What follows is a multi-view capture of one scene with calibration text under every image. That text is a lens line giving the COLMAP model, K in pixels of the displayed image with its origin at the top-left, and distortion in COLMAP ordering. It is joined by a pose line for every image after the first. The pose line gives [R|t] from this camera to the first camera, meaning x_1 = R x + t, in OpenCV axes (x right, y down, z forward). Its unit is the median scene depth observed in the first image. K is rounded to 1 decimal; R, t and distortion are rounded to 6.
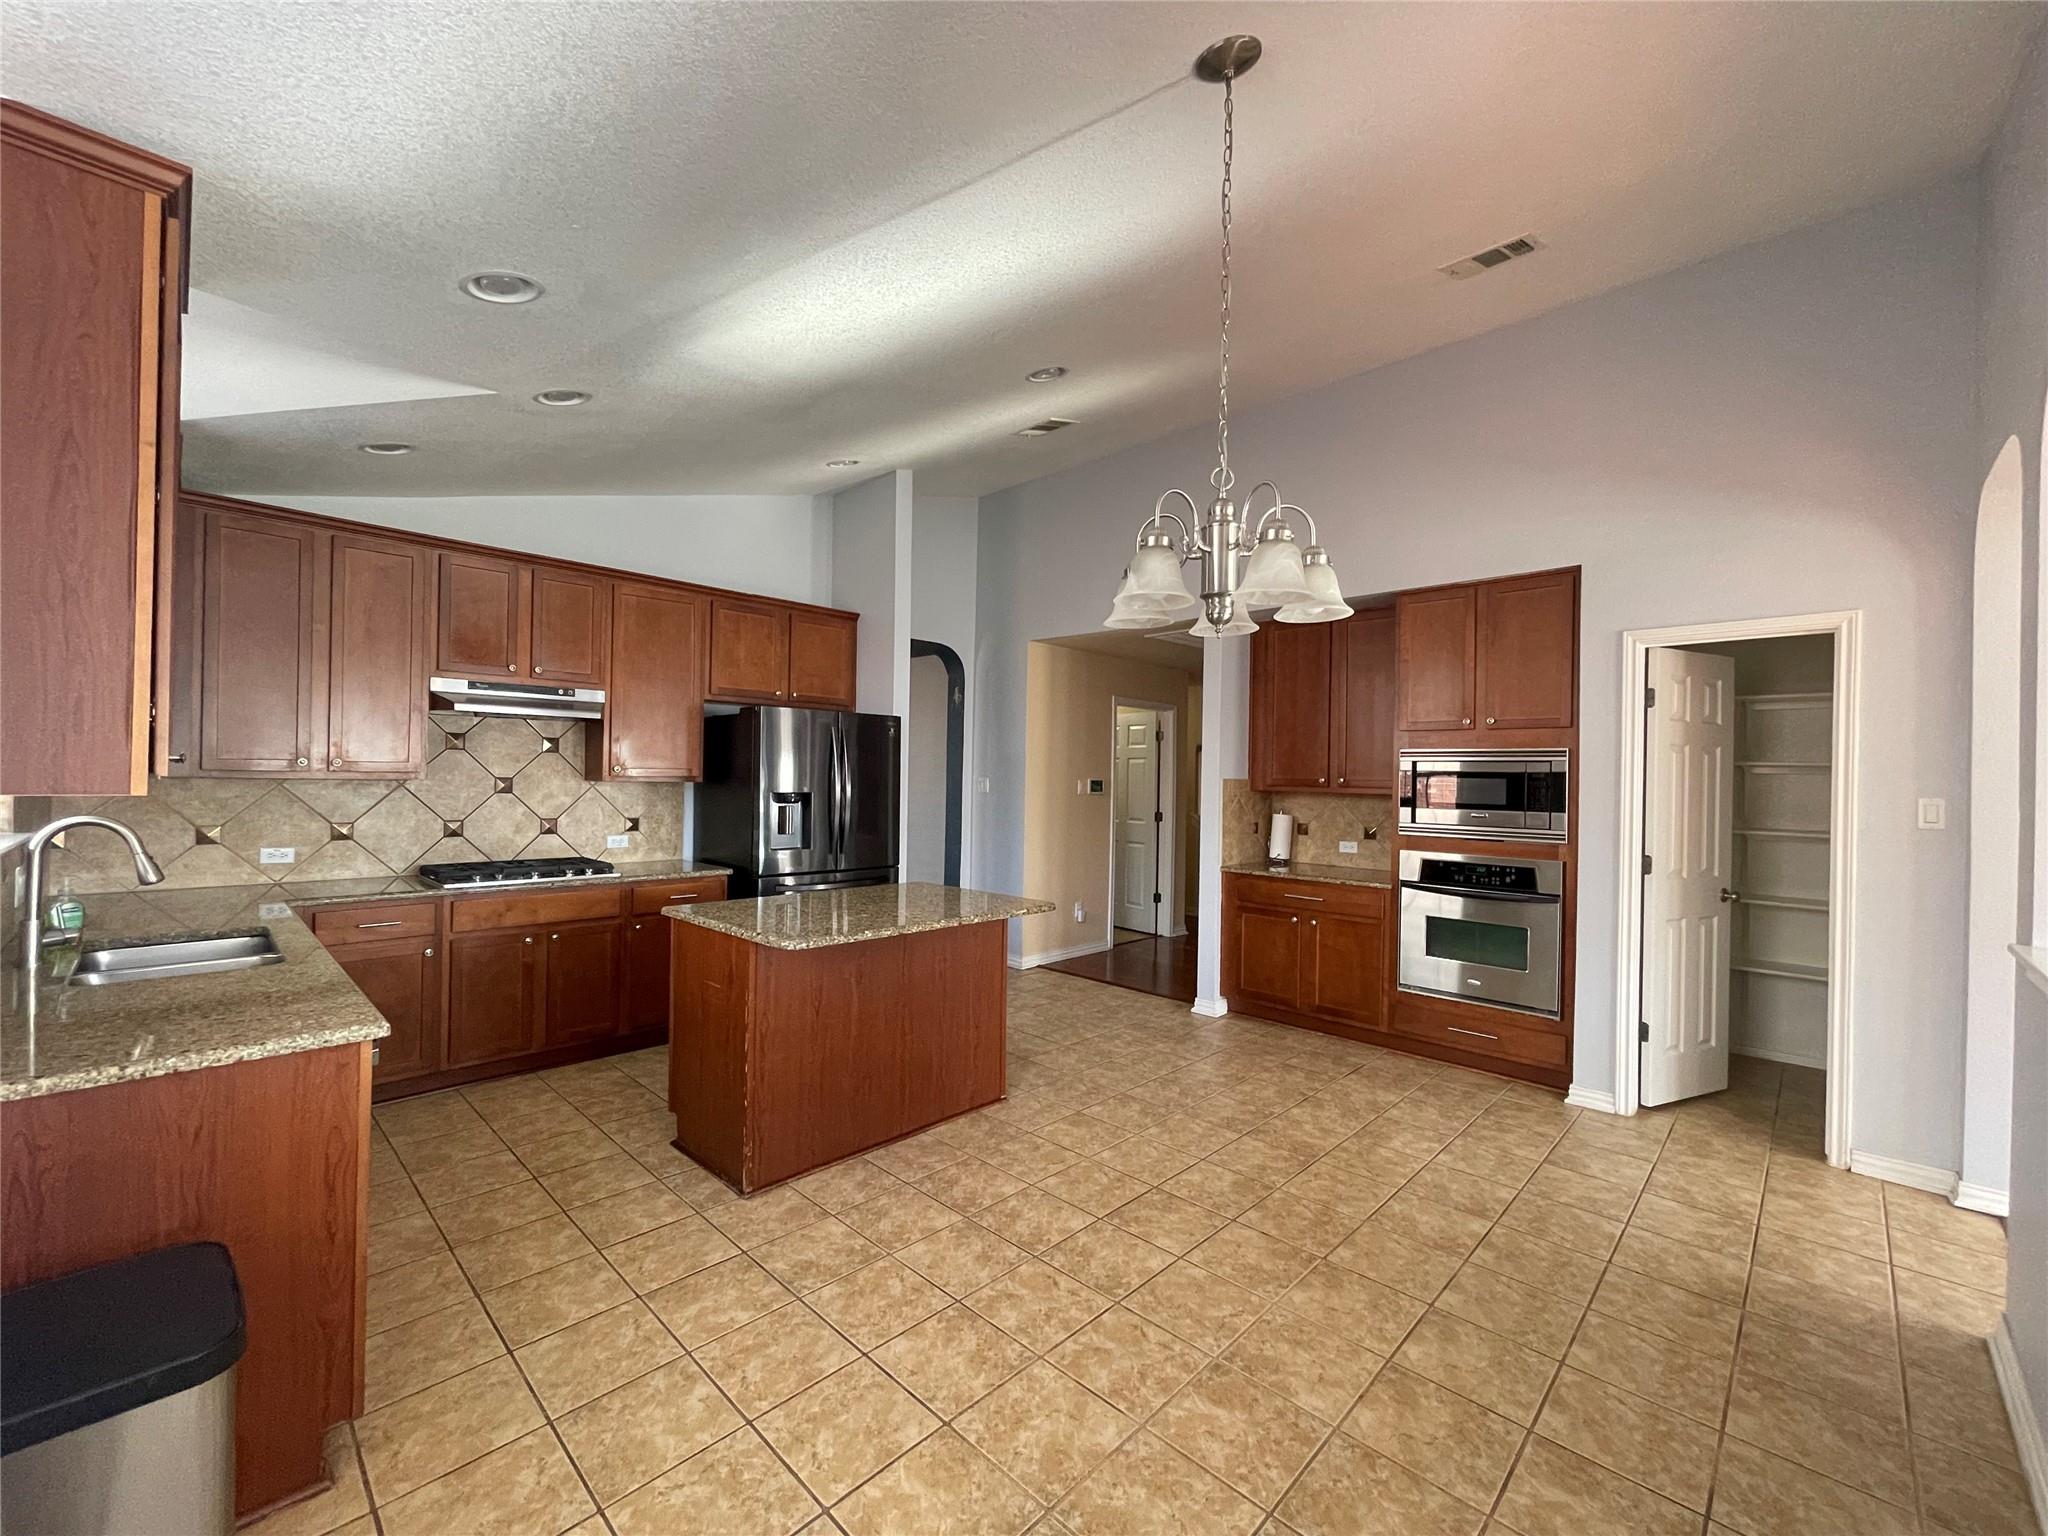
lens RADIAL K [[836.5, 0, 1024.0], [0, 836.5, 768.0], [0, 0, 1]] dist [0.000701, 0.000247]
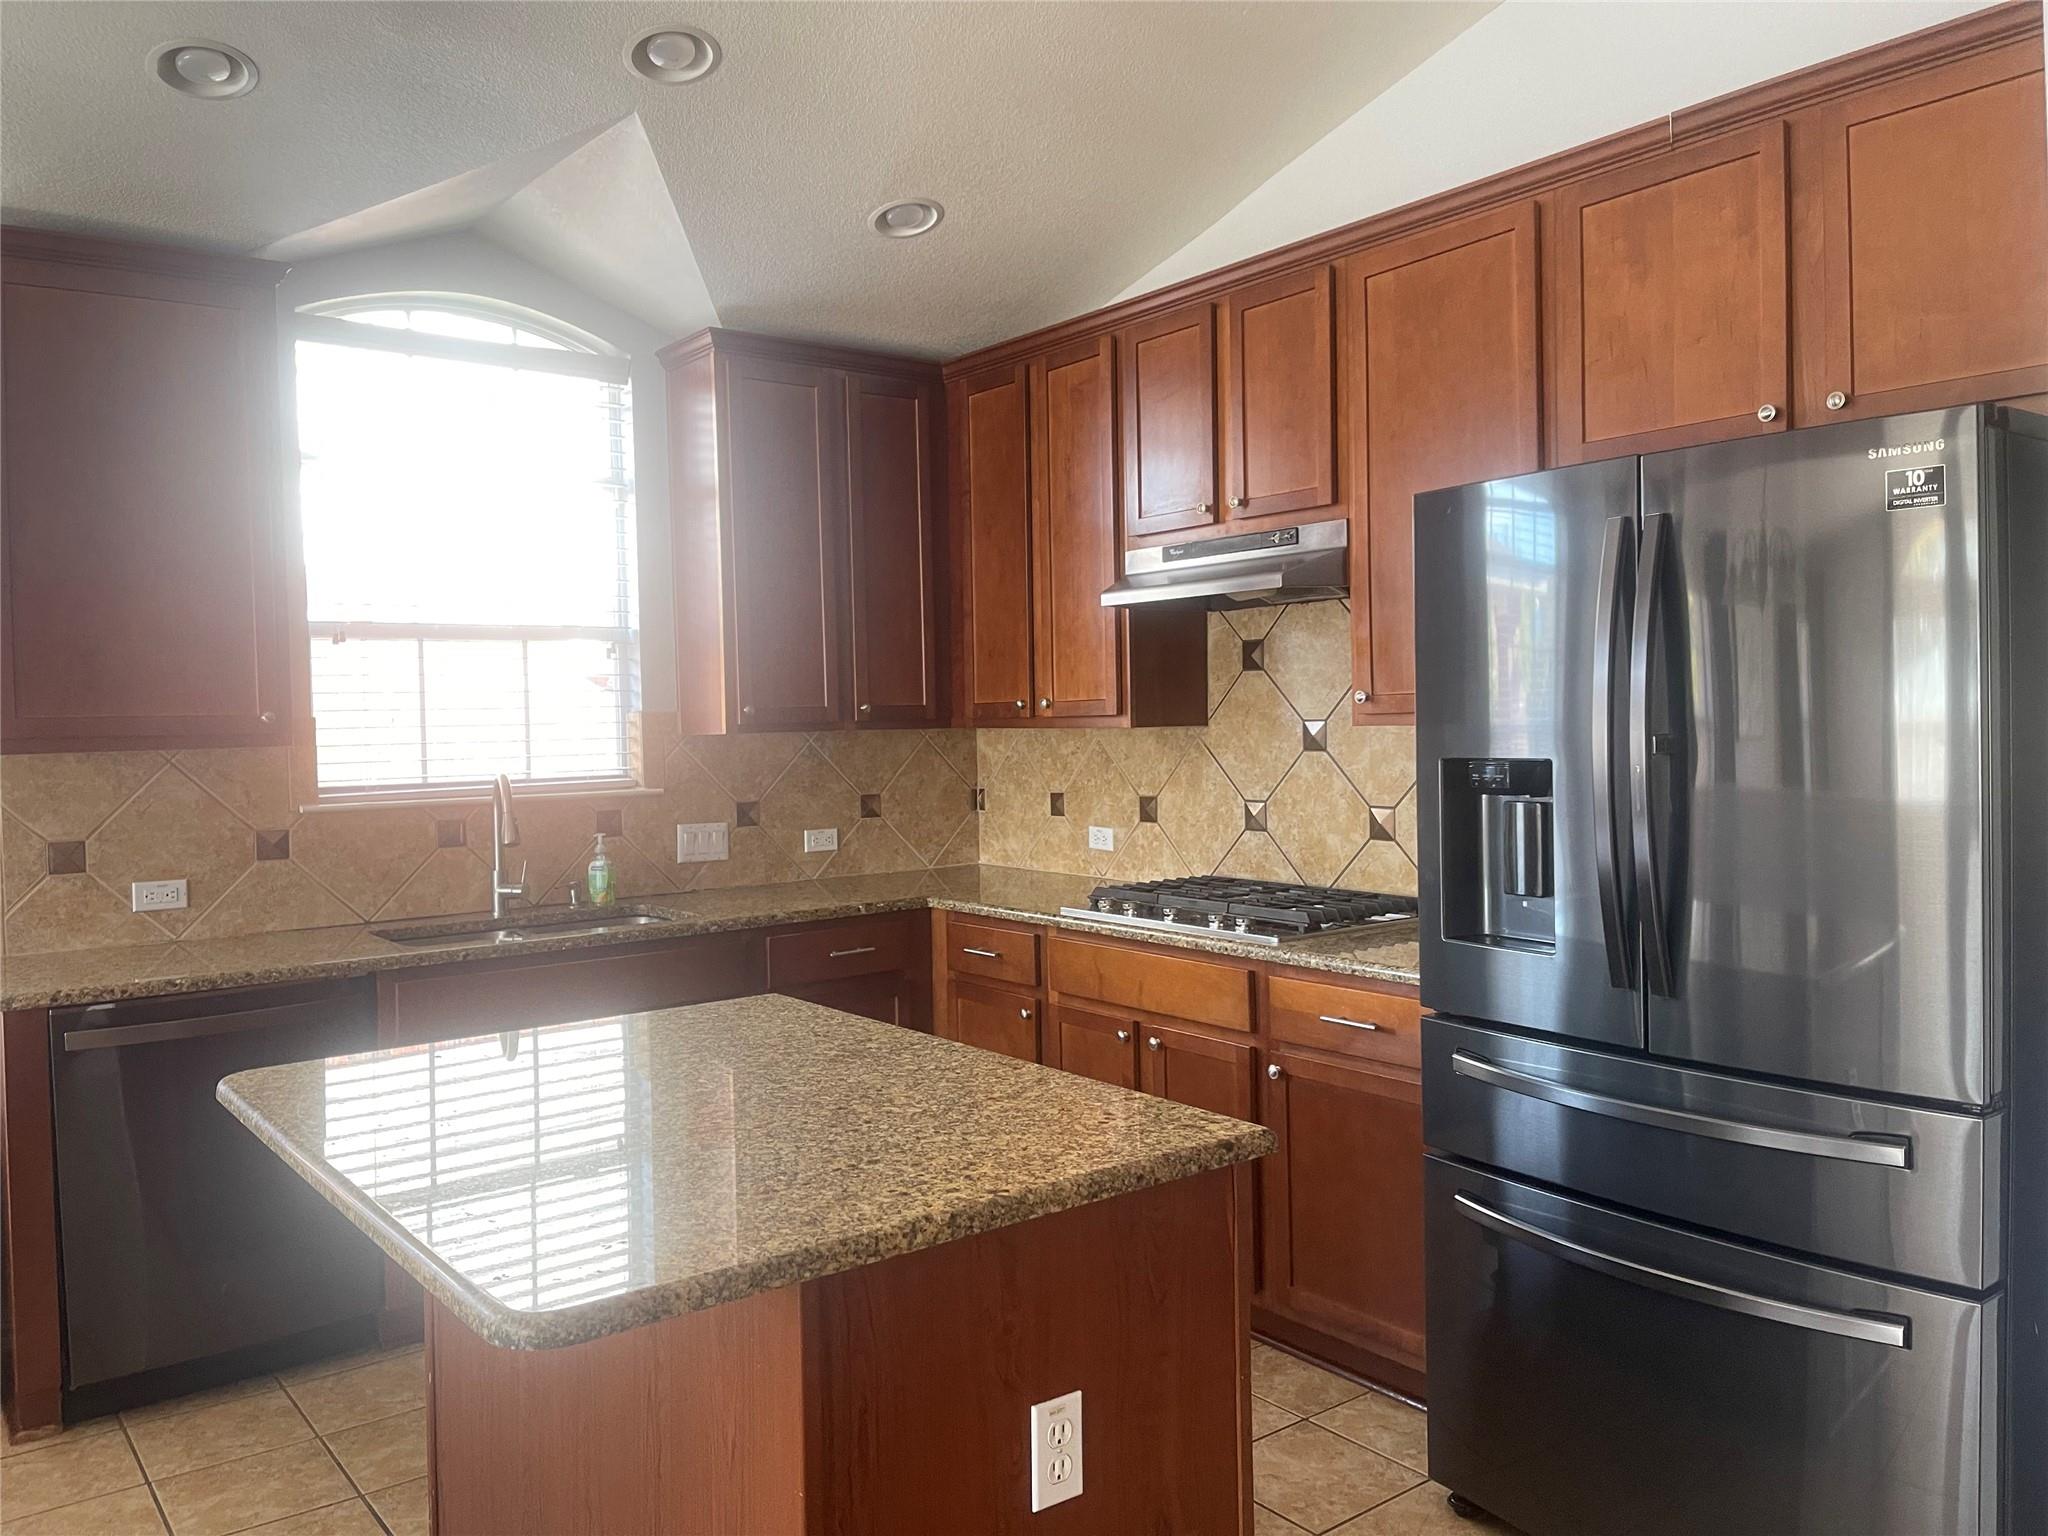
lens RADIAL K [[1549.0, 0, 1024.0], [0, 1549.0, 768.0], [0, 0, 1]] dist [-0.001243, -0.001550]
pose [[-0.139921, 0.023218, -0.989890, 0.342263], [0.031279, 0.999330, 0.019018, 0.019421], [0.989668, -0.028302, -0.140554, 1.040334]]
